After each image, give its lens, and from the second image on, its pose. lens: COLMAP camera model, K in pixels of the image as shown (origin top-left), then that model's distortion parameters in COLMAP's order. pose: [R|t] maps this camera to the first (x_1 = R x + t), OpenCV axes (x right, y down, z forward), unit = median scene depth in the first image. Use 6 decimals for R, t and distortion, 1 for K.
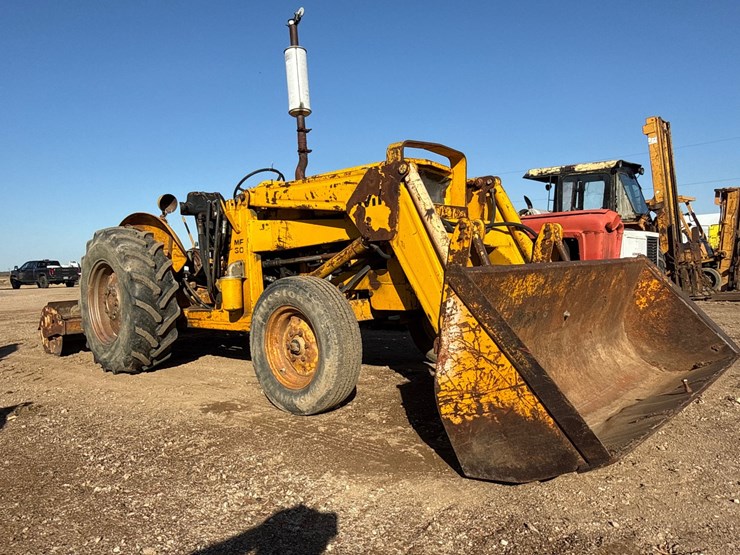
lens RADIAL K [[532.0, 0, 370.7], [0, 532.0, 280.8], [0, 0, 1]] dist [-0.003614, 0.002199]
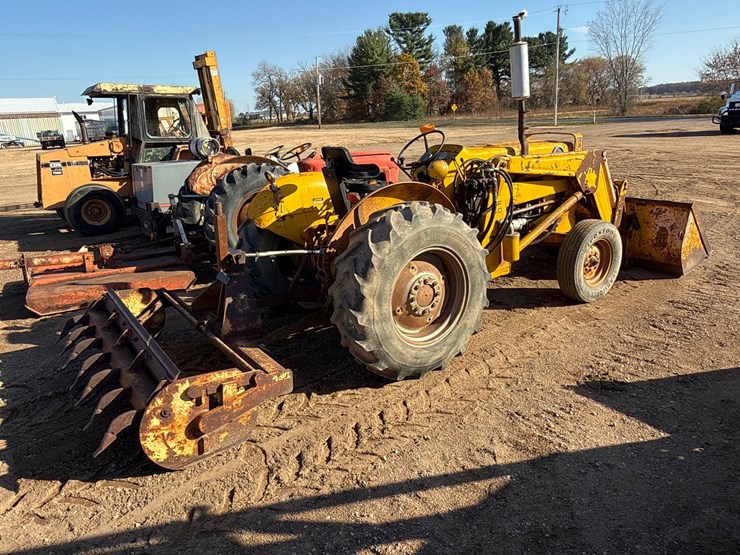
lens RADIAL K [[532.0, 0, 366.6], [0, 532.0, 276.4], [0, 0, 1]] dist [-0.003614, 0.002199]
pose [[0.215237, -0.249110, 0.944255, -1.849645], [0.068646, 0.968385, 0.239829, -0.277876], [-0.974146, 0.013199, 0.225533, 1.300094]]
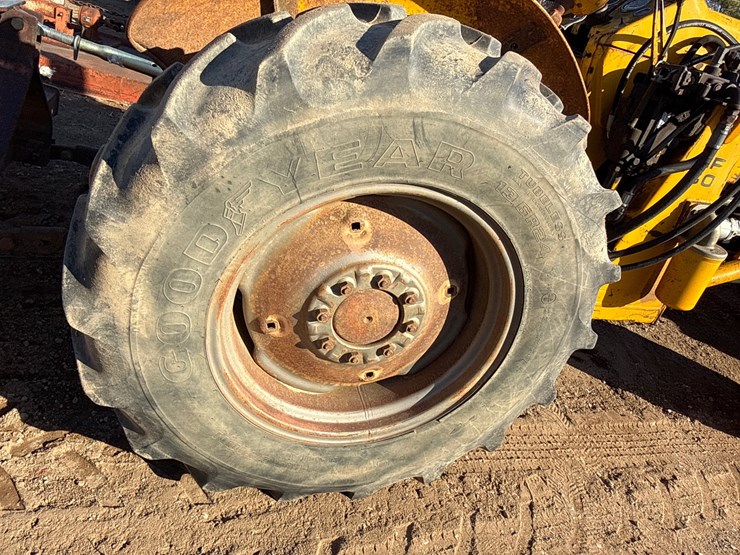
lens RADIAL K [[532.0, 0, 368.1], [0, 532.0, 273.5], [0, 0, 1]] dist [-0.003614, 0.002199]
pose [[0.526019, -0.243172, 0.814967, -1.021659], [-0.255339, 0.868888, 0.424070, -0.138103], [-0.811237, -0.431162, 0.394960, 1.298733]]
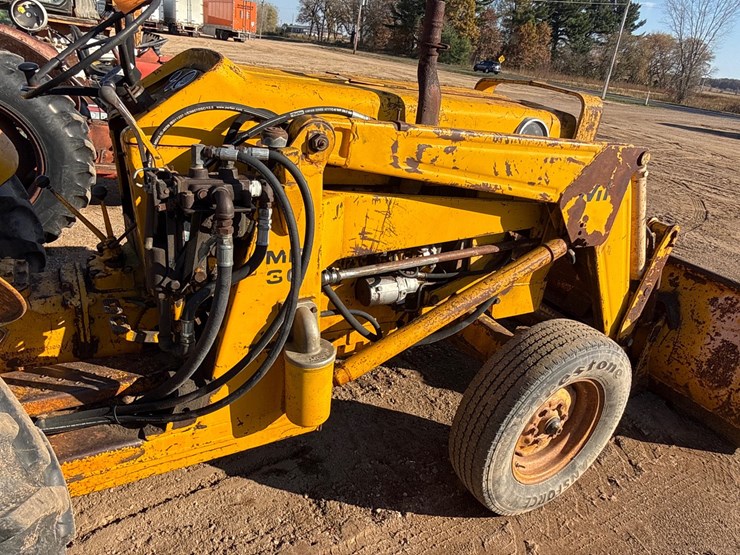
lens RADIAL K [[532.0, 0, 366.8], [0, 532.0, 278.4], [0, 0, 1]] dist [-0.003614, 0.002199]
pose [[0.285018, -0.307280, 0.907934, -0.747465], [-0.114081, 0.929615, 0.350430, -0.254229], [-0.951709, -0.203457, 0.229902, 1.088714]]
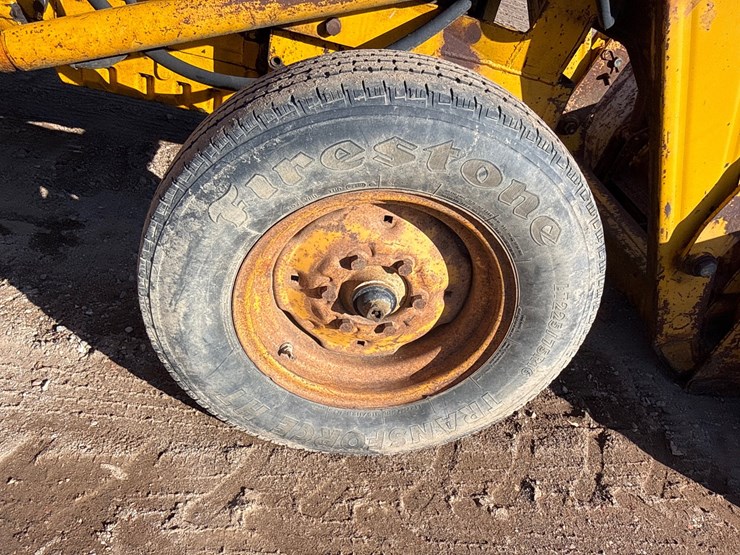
lens RADIAL K [[532.0, 0, 367.2], [0, 532.0, 276.9], [0, 0, 1]] dist [-0.003614, 0.002199]
pose [[0.657202, -0.242540, 0.713624, -0.357646], [-0.262460, 0.813908, 0.518332, -0.048585], [-0.706541, -0.527947, 0.471245, 0.851255]]
